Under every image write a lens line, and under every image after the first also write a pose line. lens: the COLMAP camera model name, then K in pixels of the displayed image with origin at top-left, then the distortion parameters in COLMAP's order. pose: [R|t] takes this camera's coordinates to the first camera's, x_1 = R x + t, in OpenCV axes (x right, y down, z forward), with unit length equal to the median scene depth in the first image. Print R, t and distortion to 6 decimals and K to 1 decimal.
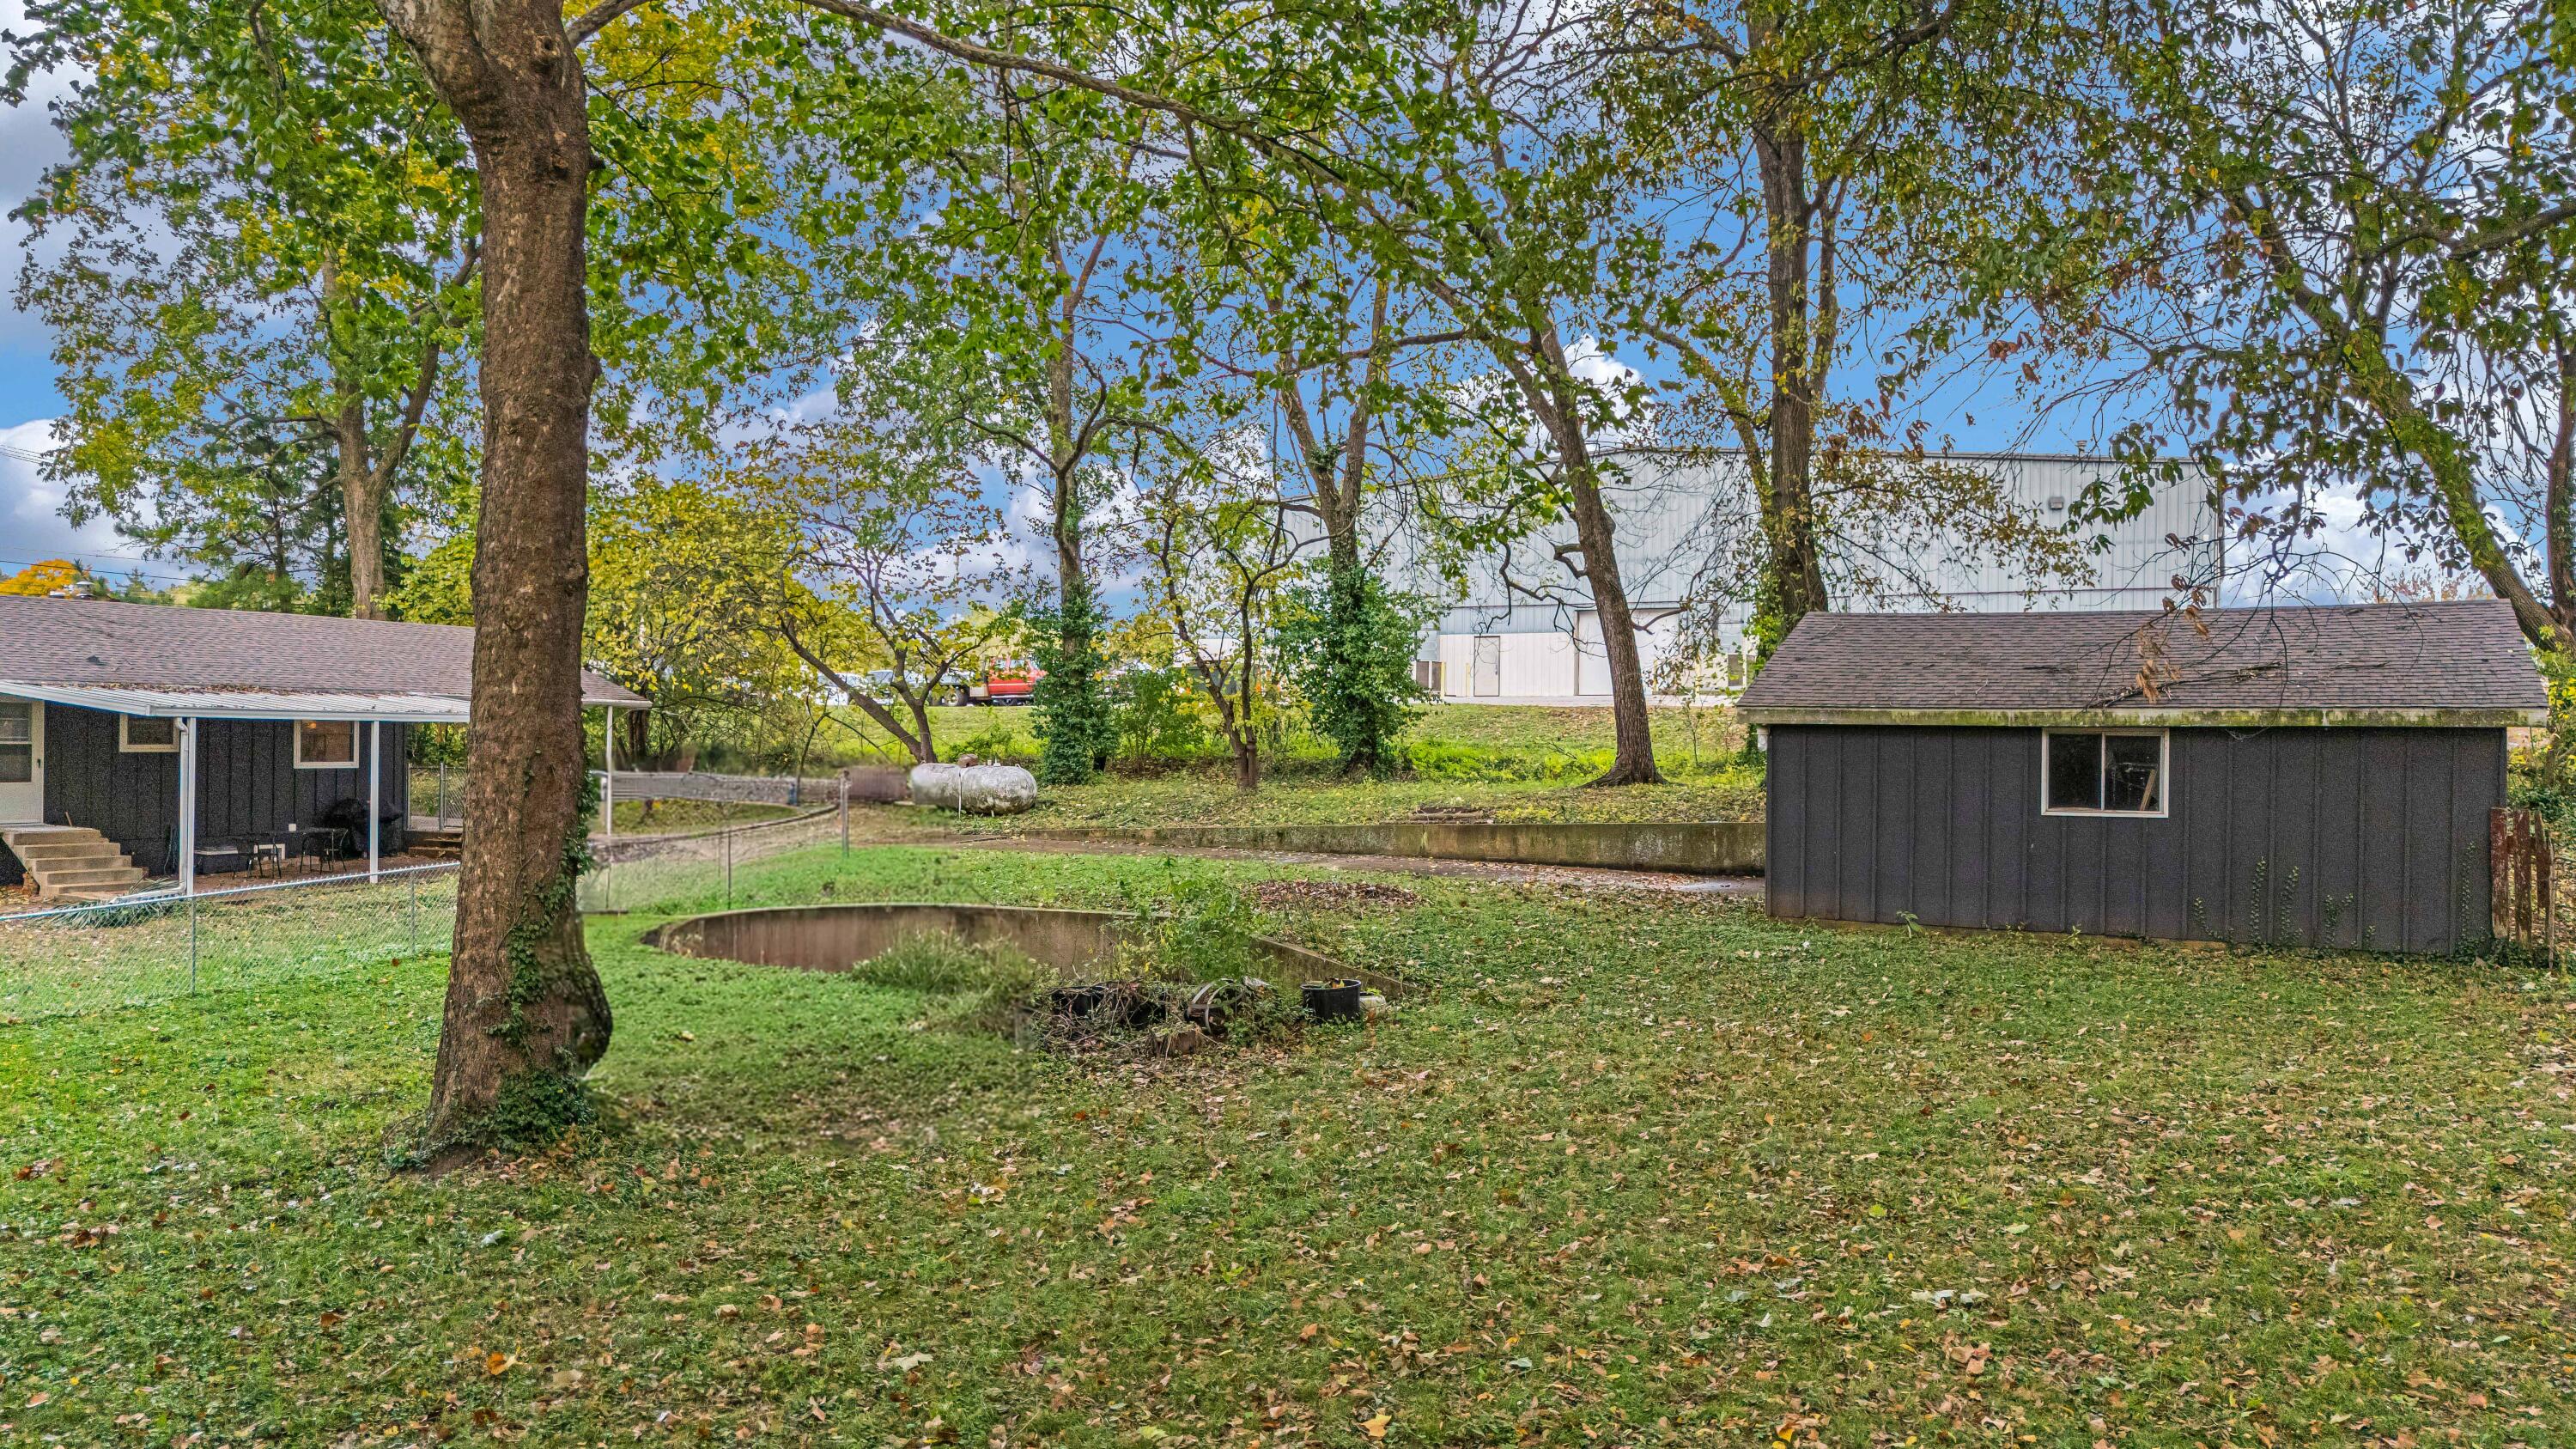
lens RADIAL K [[1874.3, 0, 1288.0], [0, 1874.3, 724.5], [0, 0, 1]] dist [0.005886, 0.000381]
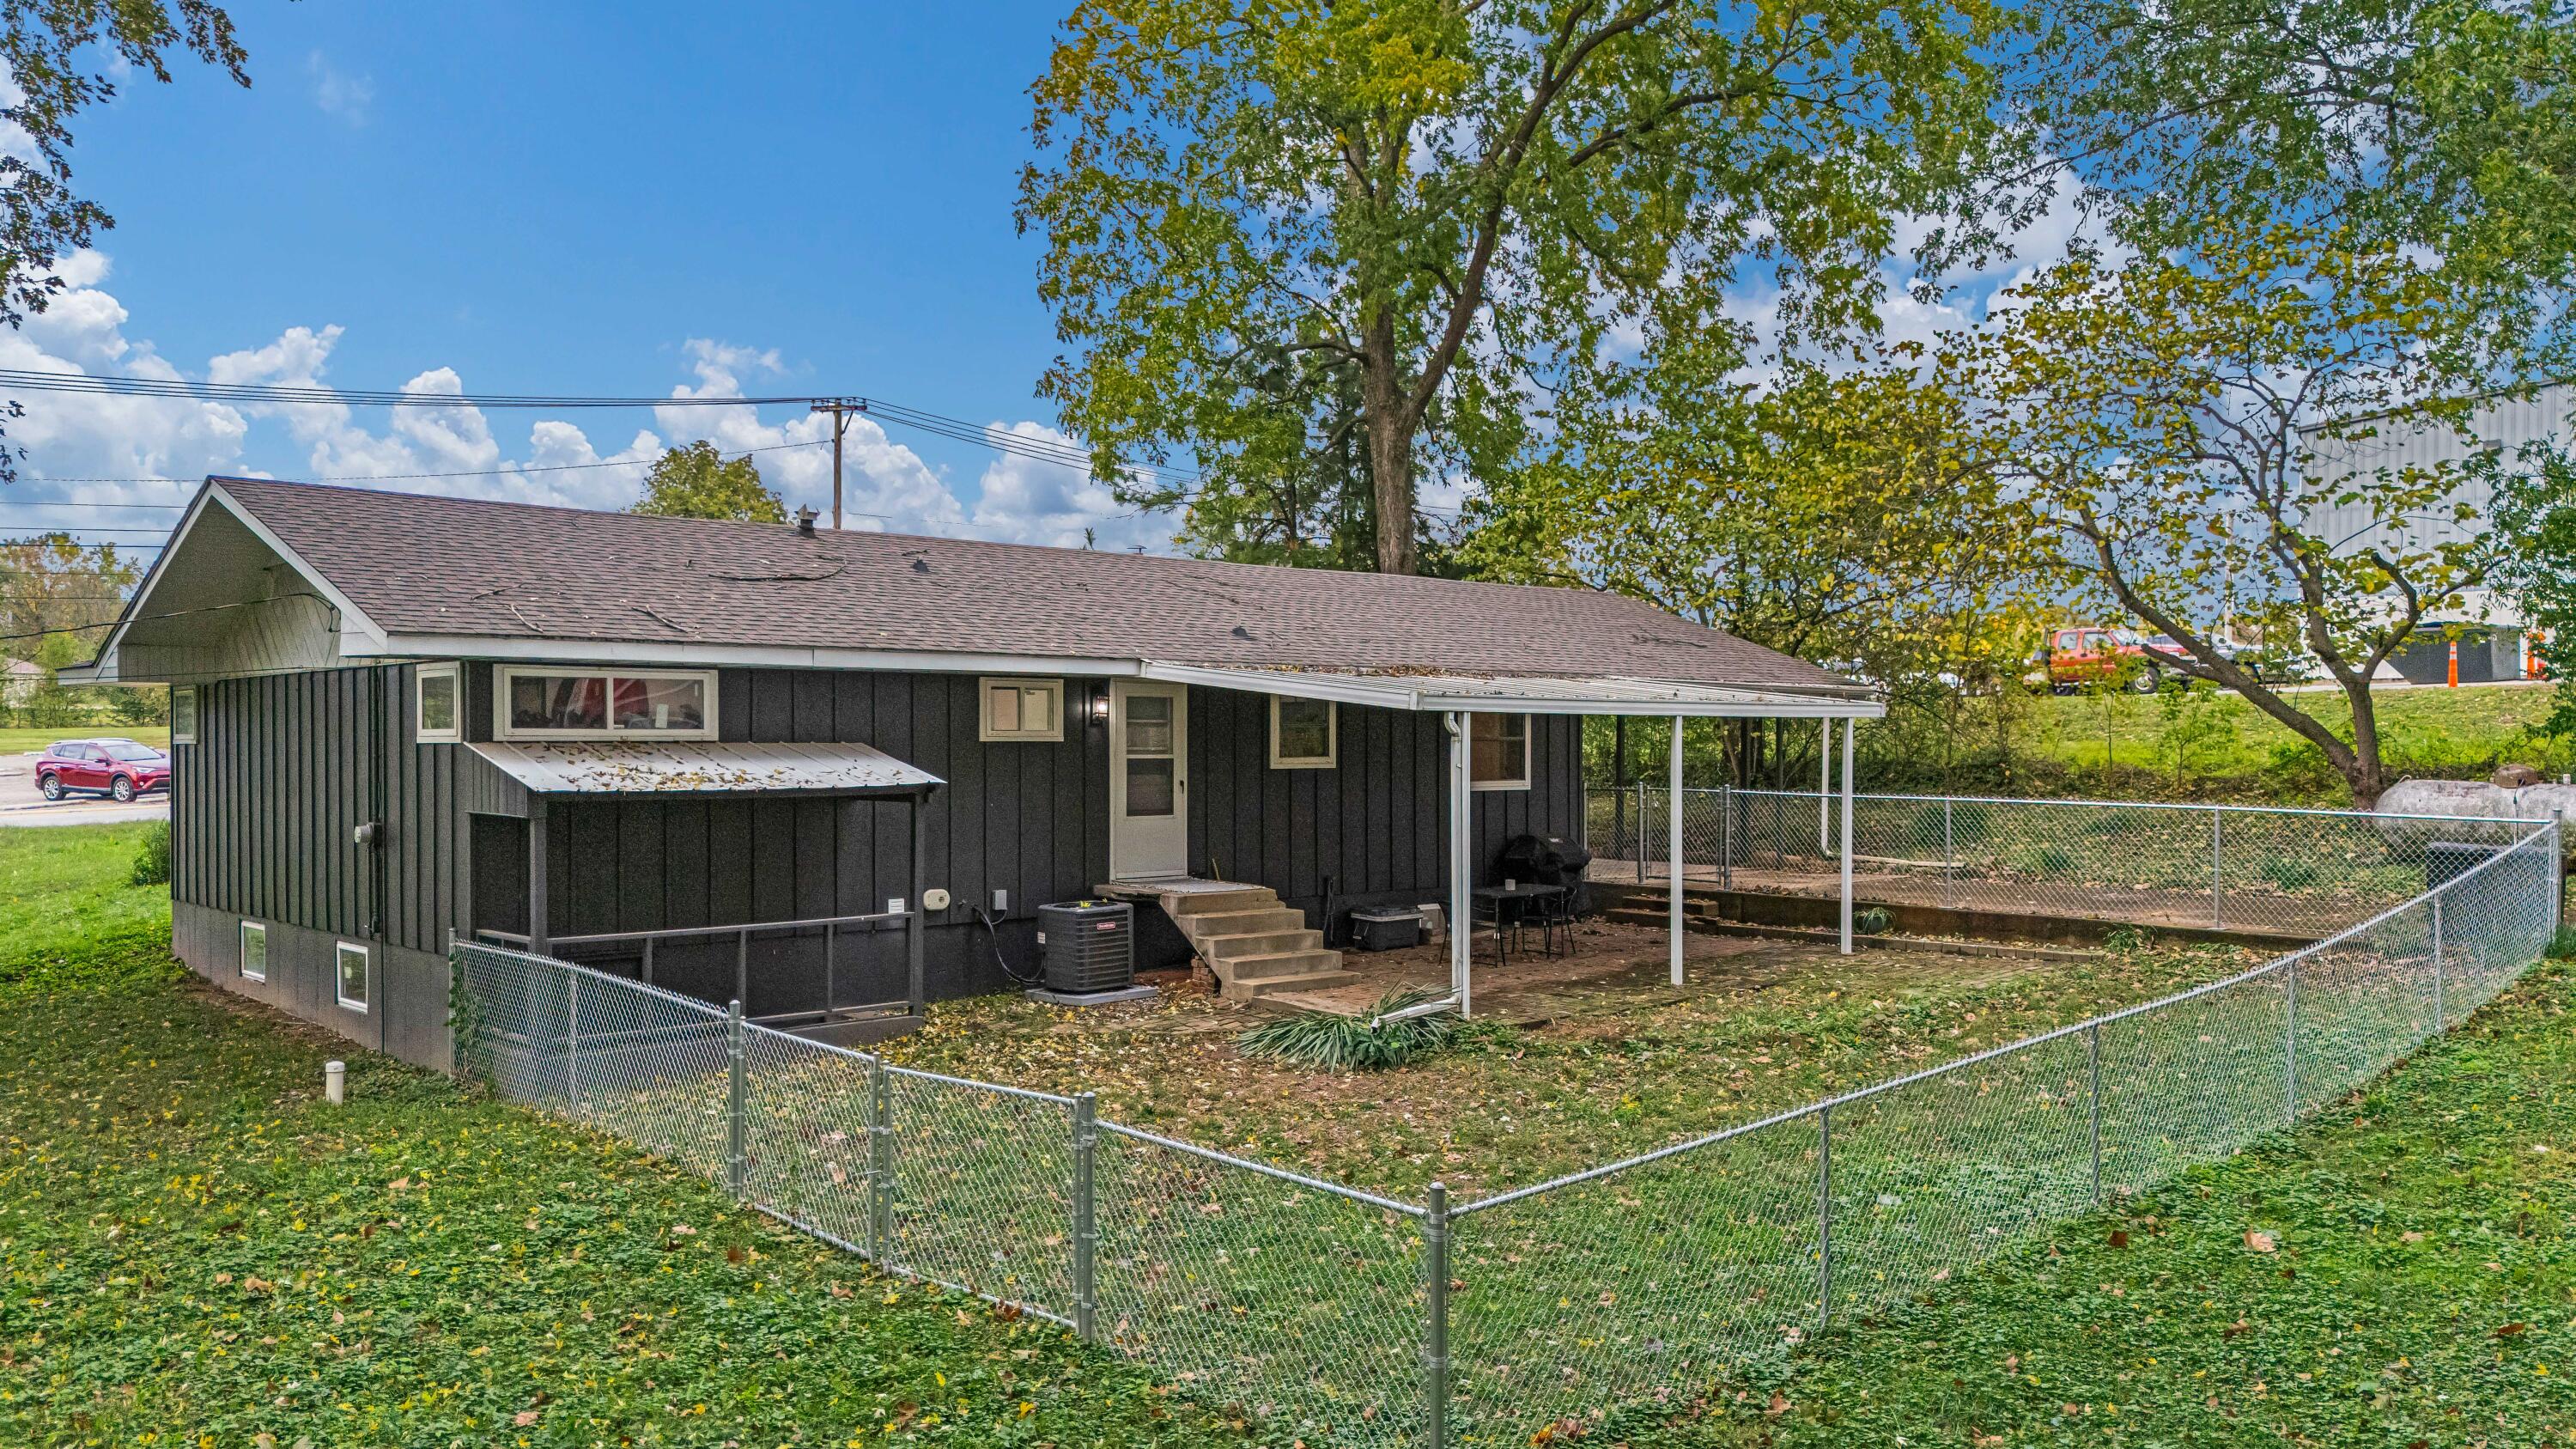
lens RADIAL K [[1958.6, 0, 1288.0], [0, 1958.6, 724.5], [0, 0, 1]] dist [0.038963, -0.000028]
pose [[0.925025, -0.014536, -0.379629, -0.350676], [0.013953, 0.999893, -0.004288, 0.001949], [0.379651, -0.001330, 0.925129, 0.353219]]
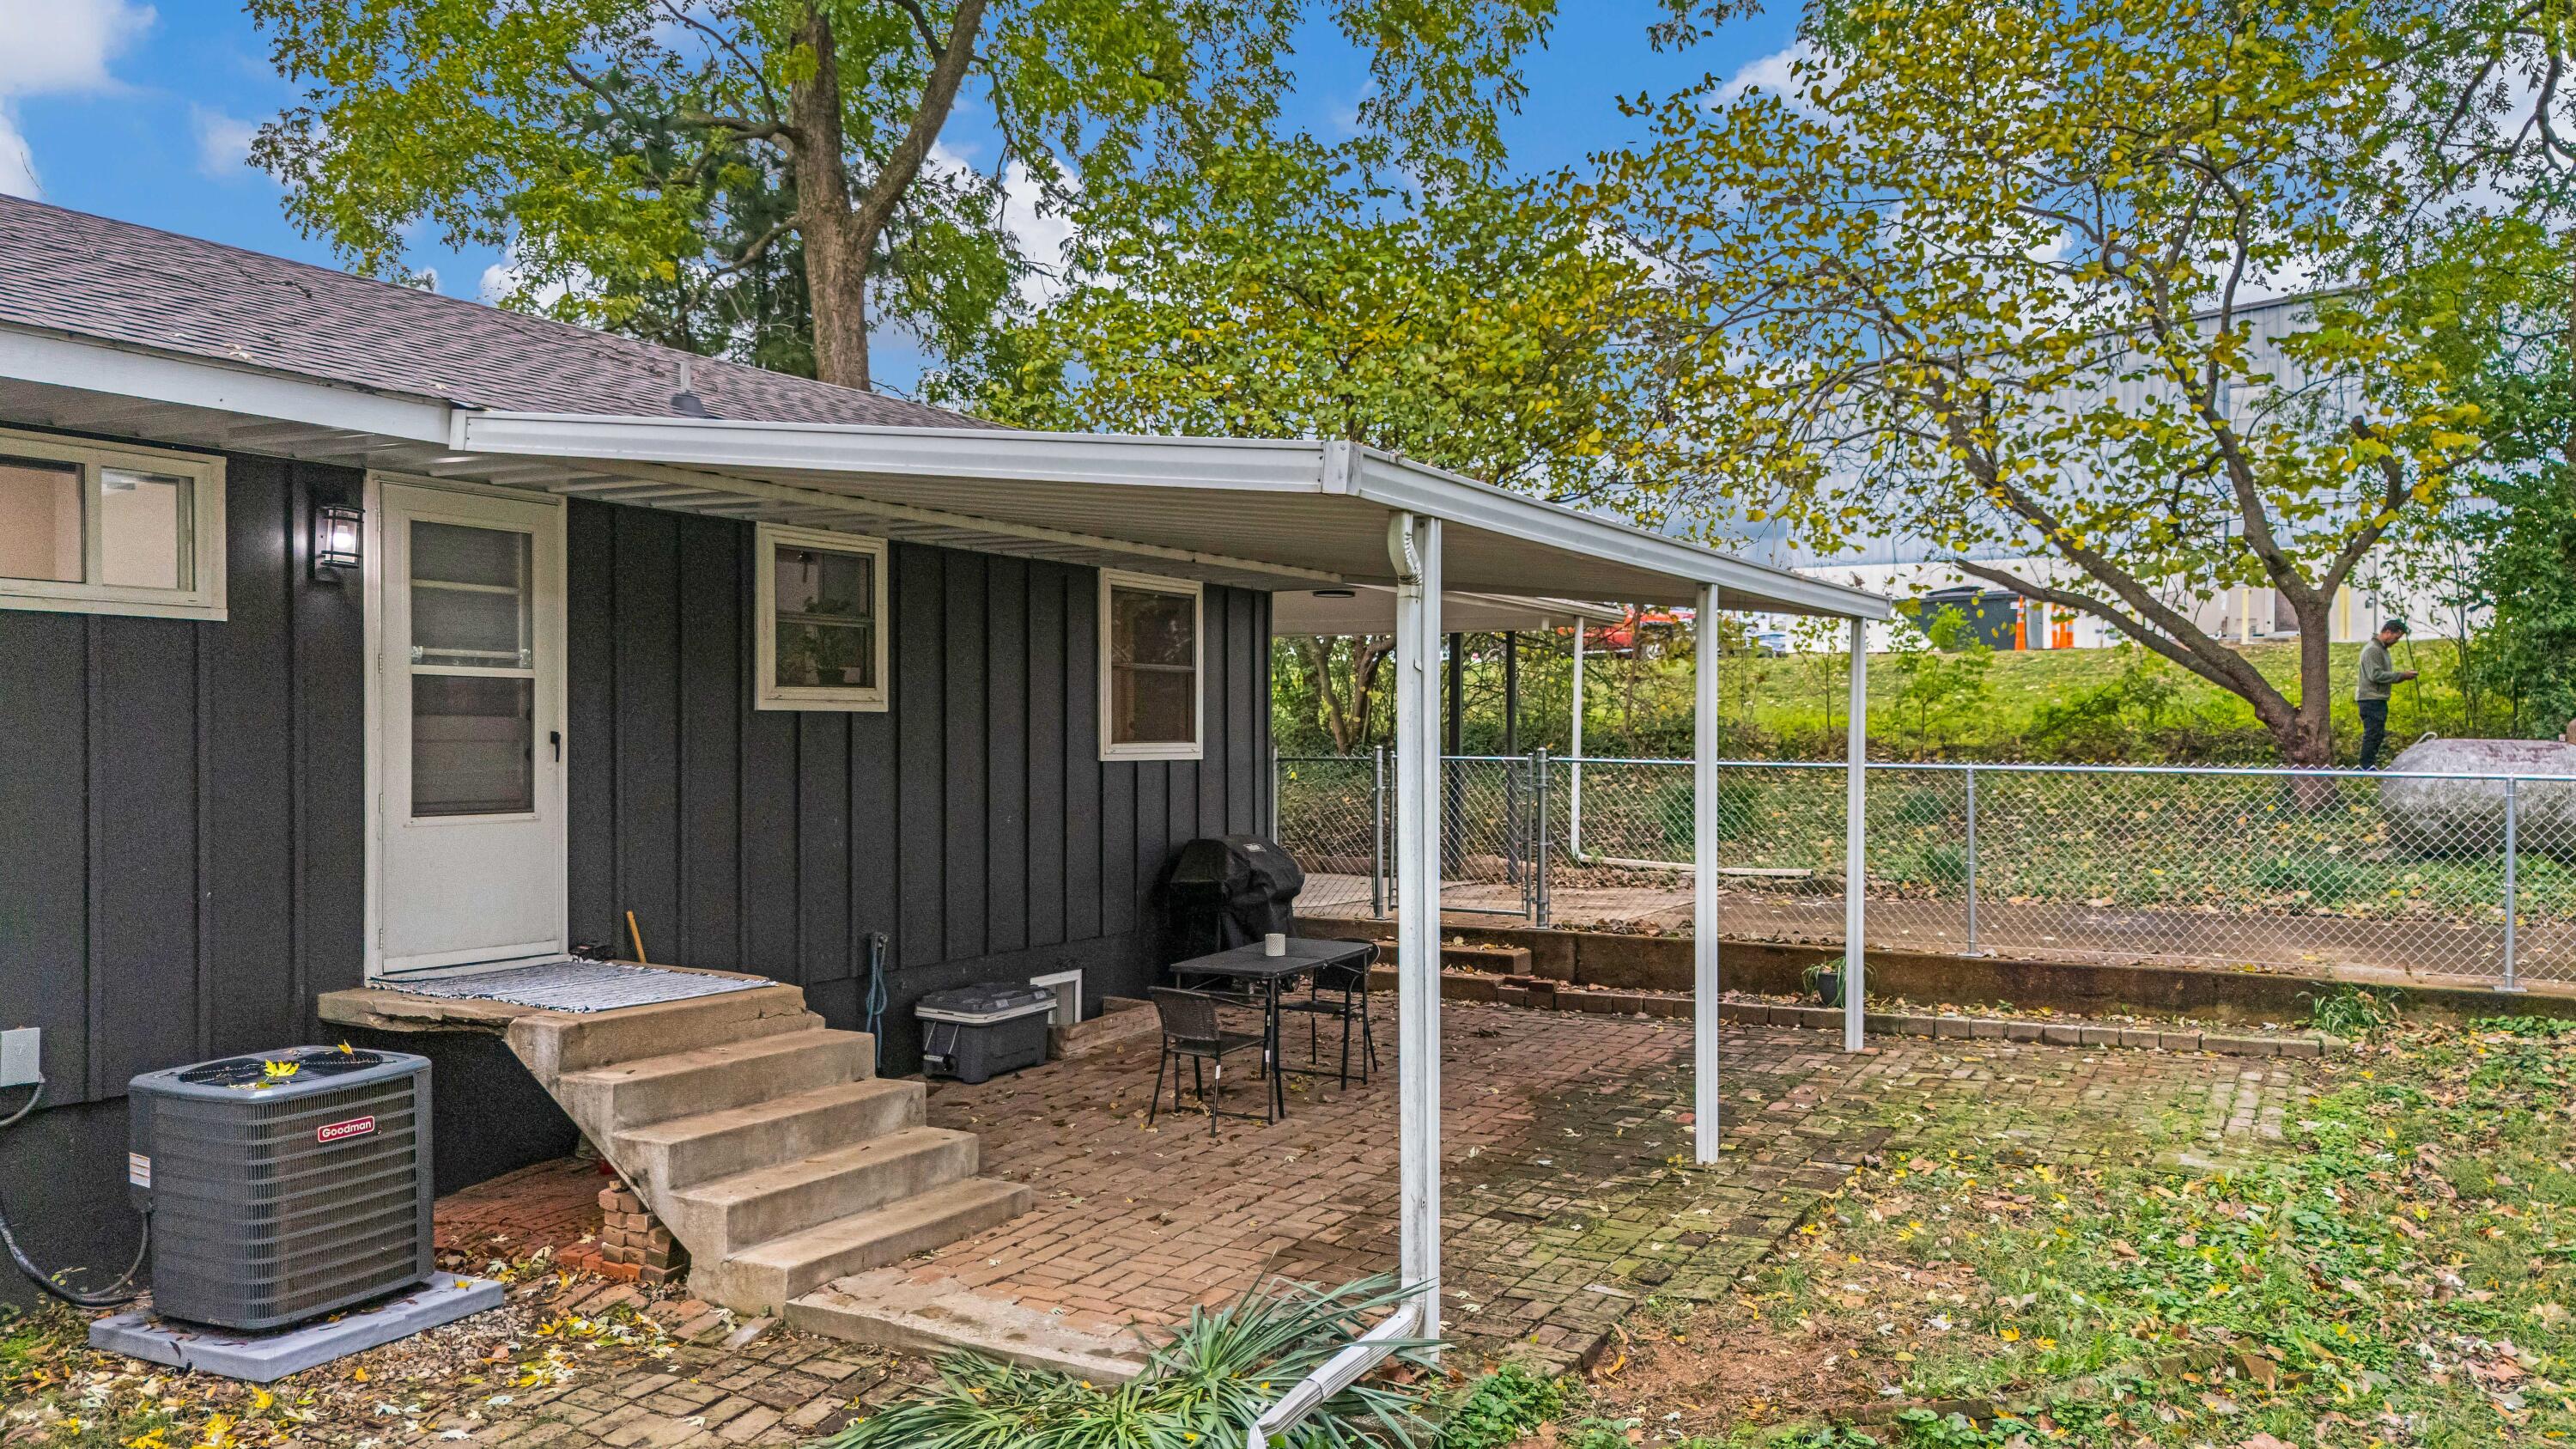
lens RADIAL K [[1958.6, 0, 1288.0], [0, 1958.6, 724.5], [0, 0, 1]] dist [0.038963, -0.000028]
pose [[0.998575, -0.011068, -0.052205, -0.516605], [0.011253, 0.999931, 0.003246, 0.017138], [0.052165, -0.003829, 0.998631, 0.677139]]
